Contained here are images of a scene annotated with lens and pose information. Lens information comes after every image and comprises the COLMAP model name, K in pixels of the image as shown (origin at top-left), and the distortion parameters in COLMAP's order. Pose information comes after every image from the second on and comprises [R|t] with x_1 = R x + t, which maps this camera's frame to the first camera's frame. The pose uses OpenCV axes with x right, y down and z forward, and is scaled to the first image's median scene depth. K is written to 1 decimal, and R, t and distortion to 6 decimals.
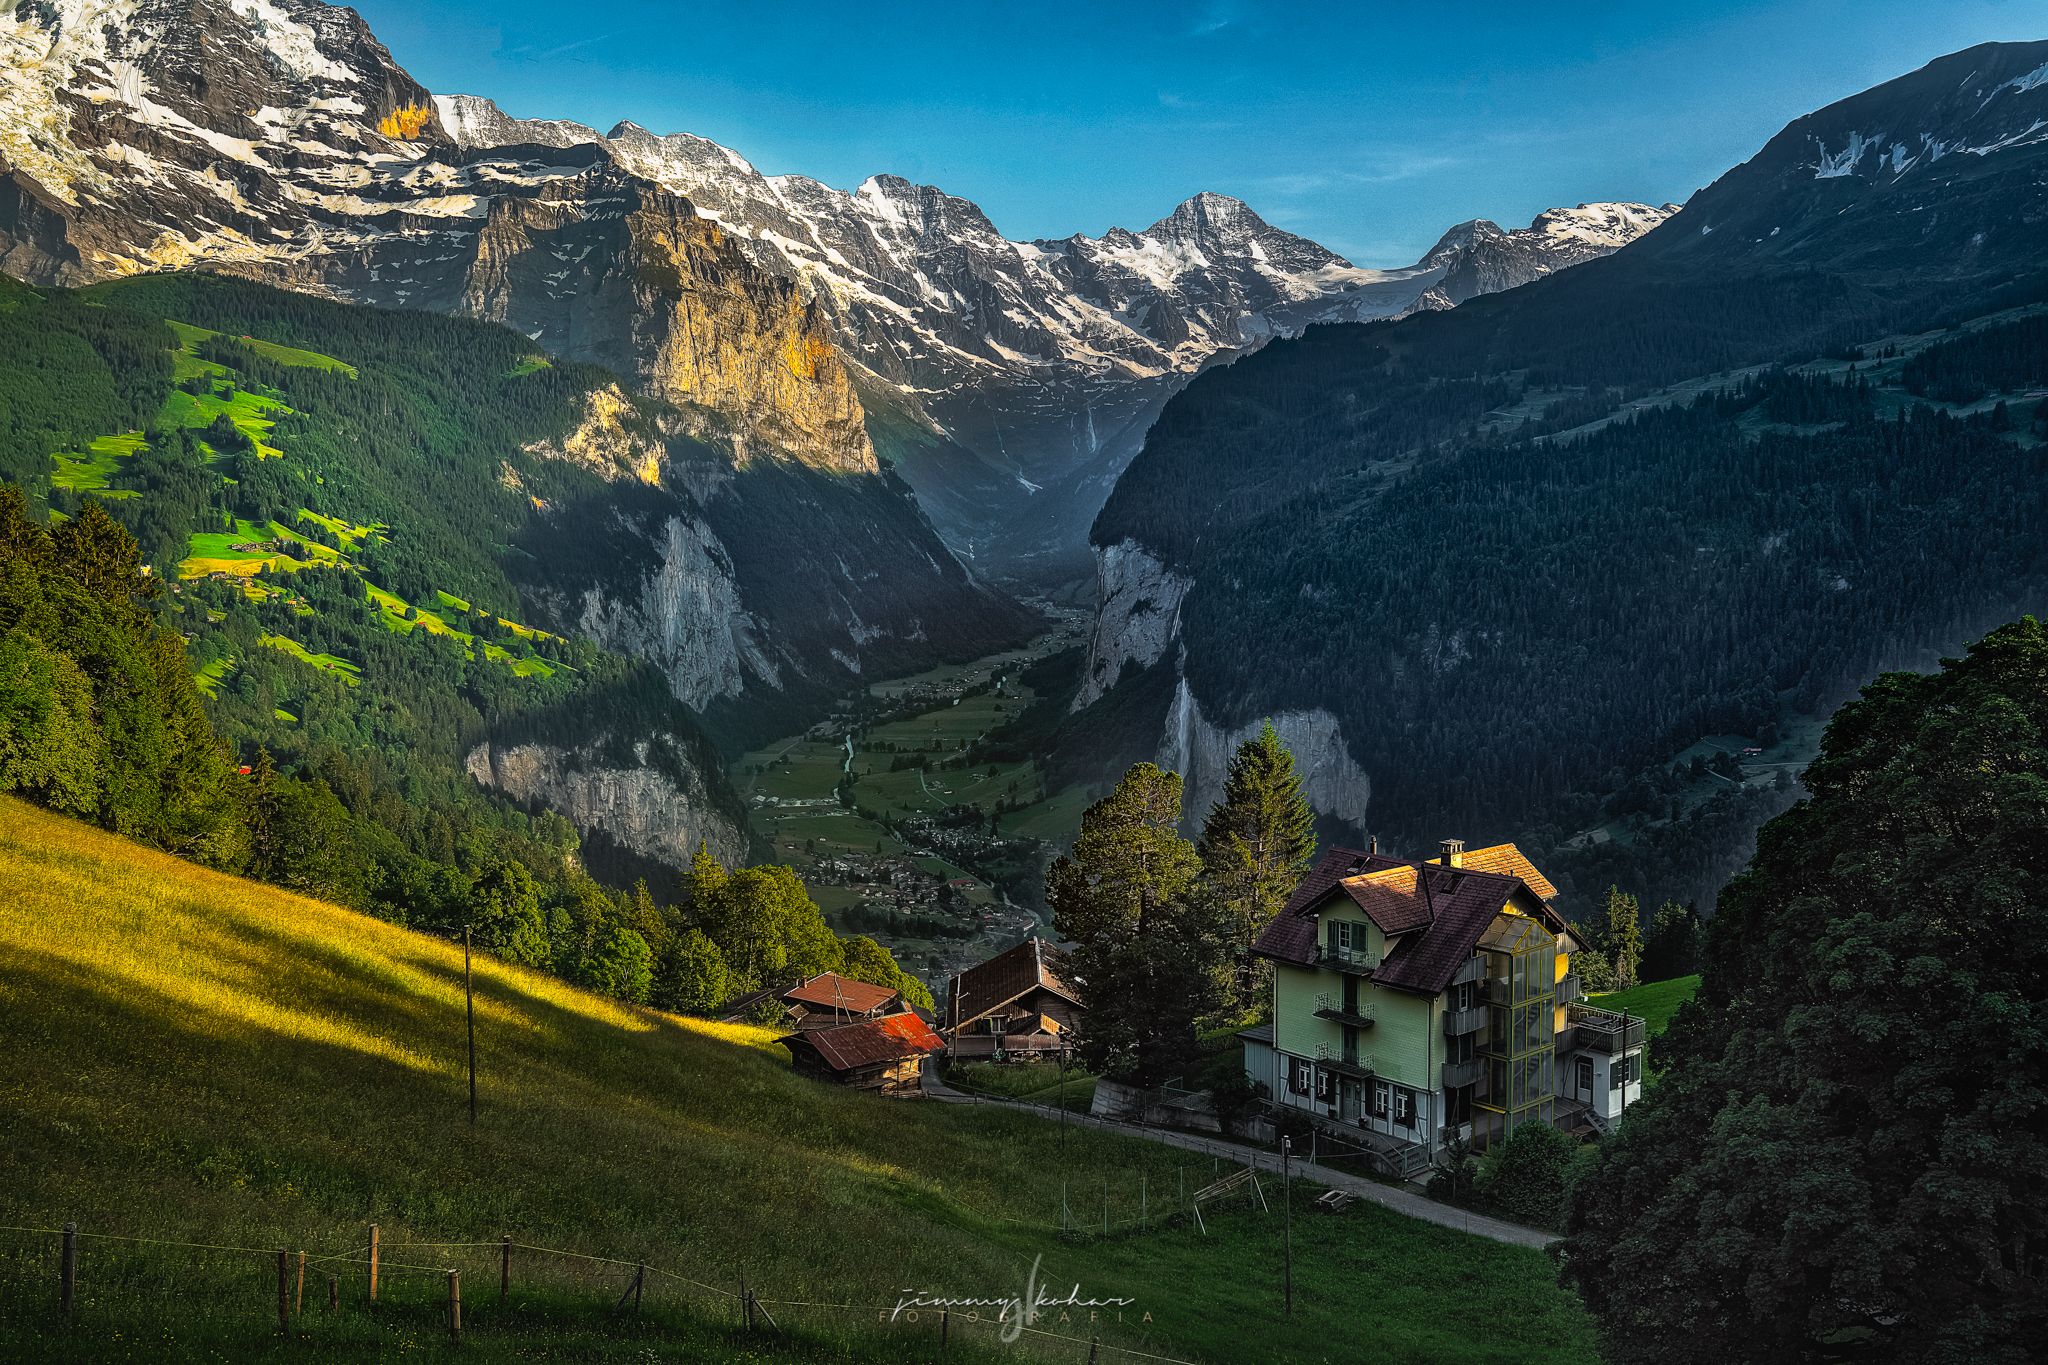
lens RADIAL K [[1969.7, 0, 1024.0], [0, 1969.7, 682.5], [0, 0, 1]] dist [0.038924, 0.001291]
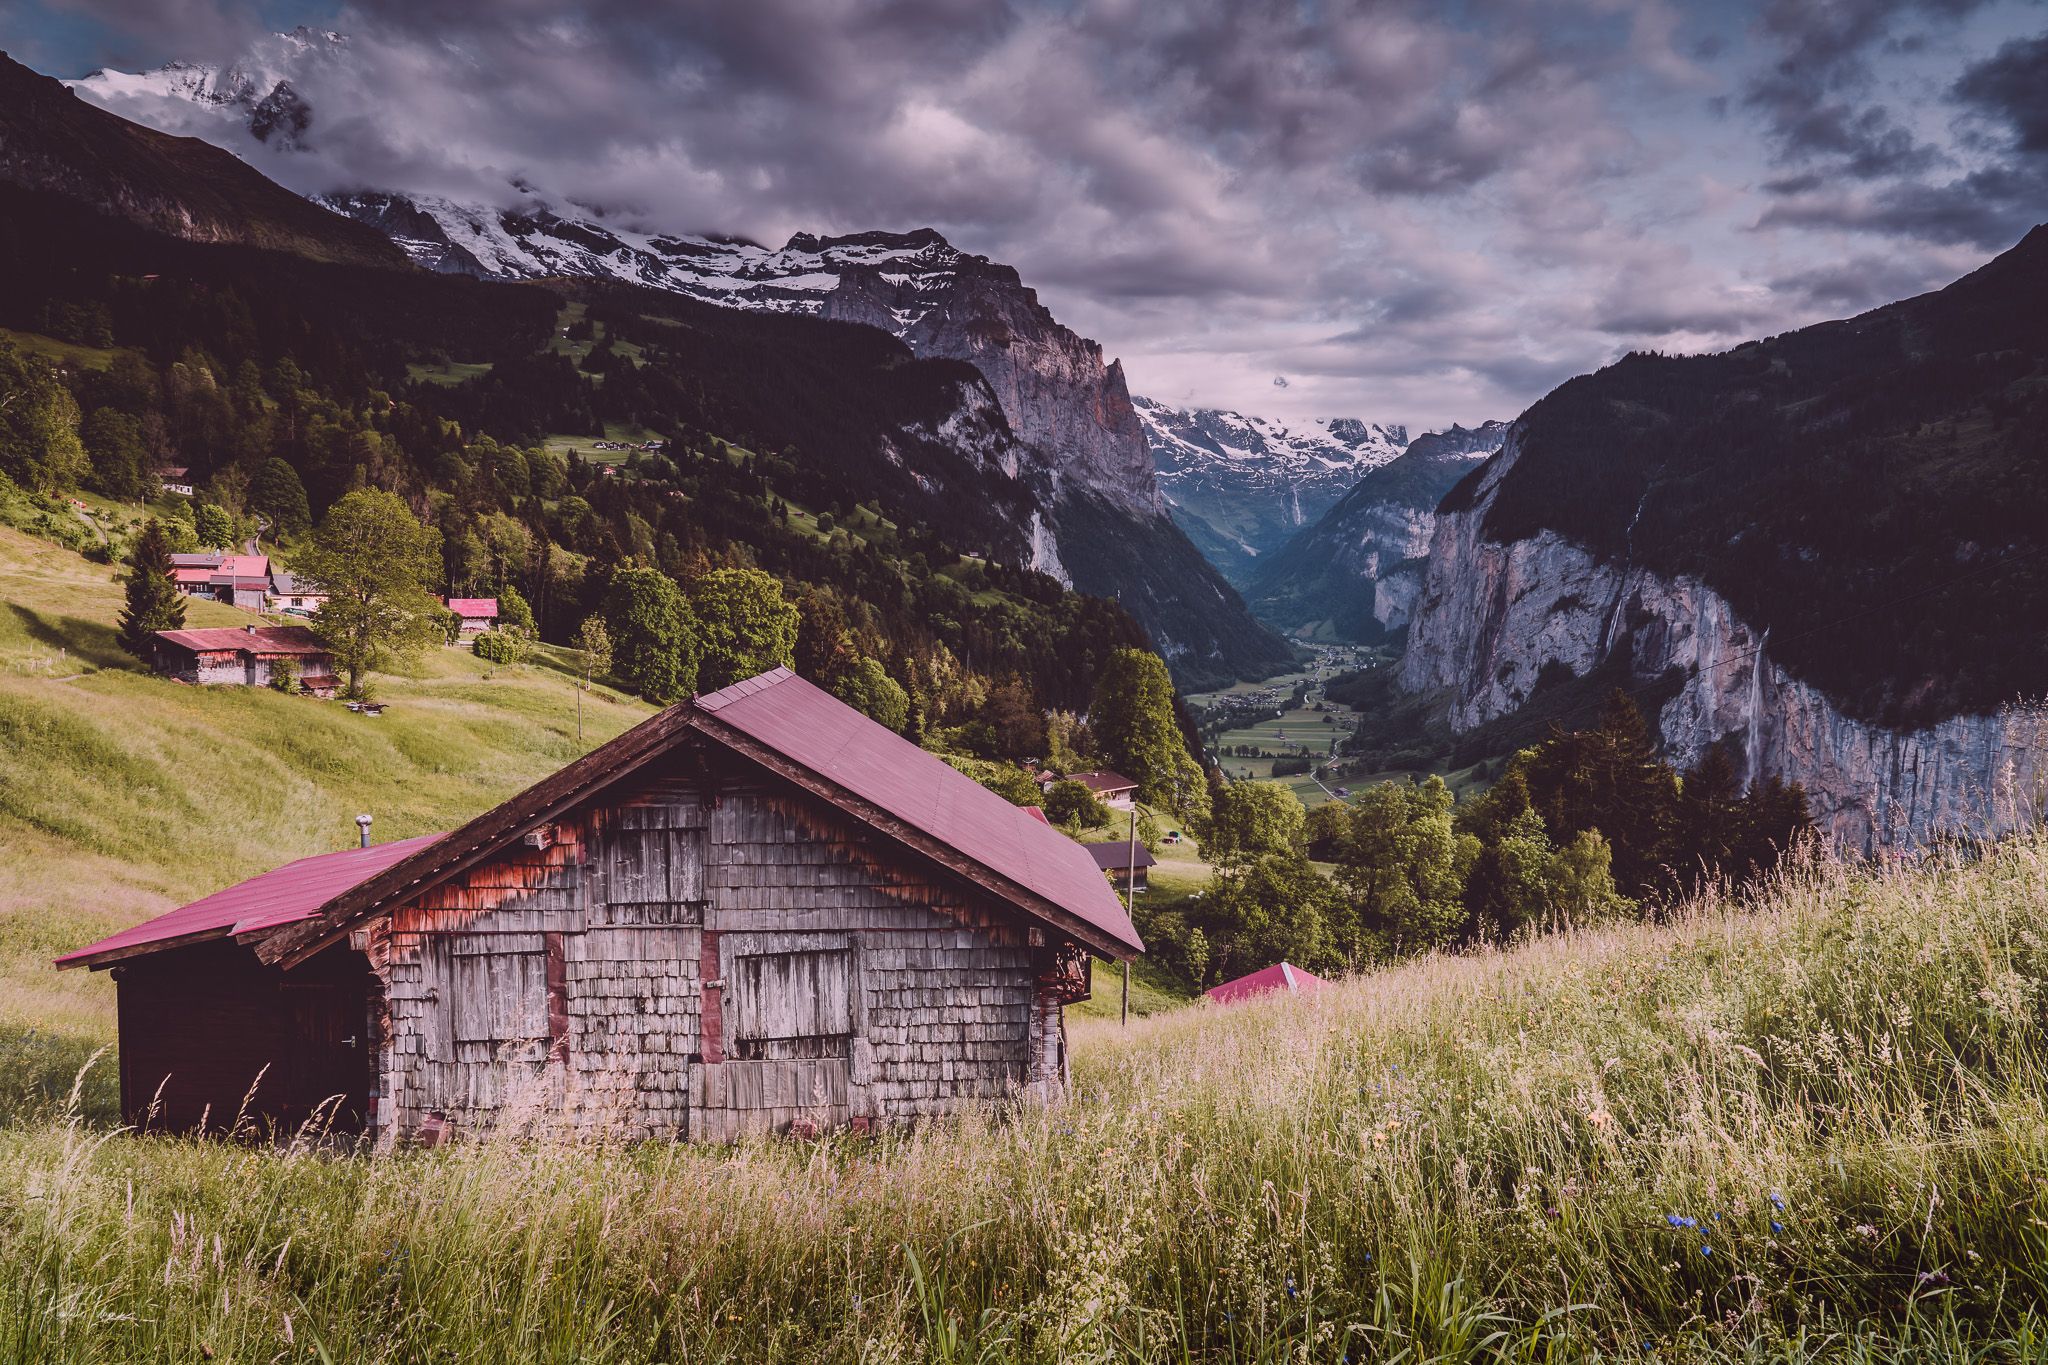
lens RADIAL K [[1432.1, 0, 1024.0], [0, 1432.1, 682.5], [0, 0, 1]] dist [-0.004348, 0.001048]
pose [[0.994021, 0.029065, -0.105253, -0.065377], [-0.031709, 0.999220, -0.023531, 0.011815], [0.104487, 0.026728, 0.994167, 0.176680]]
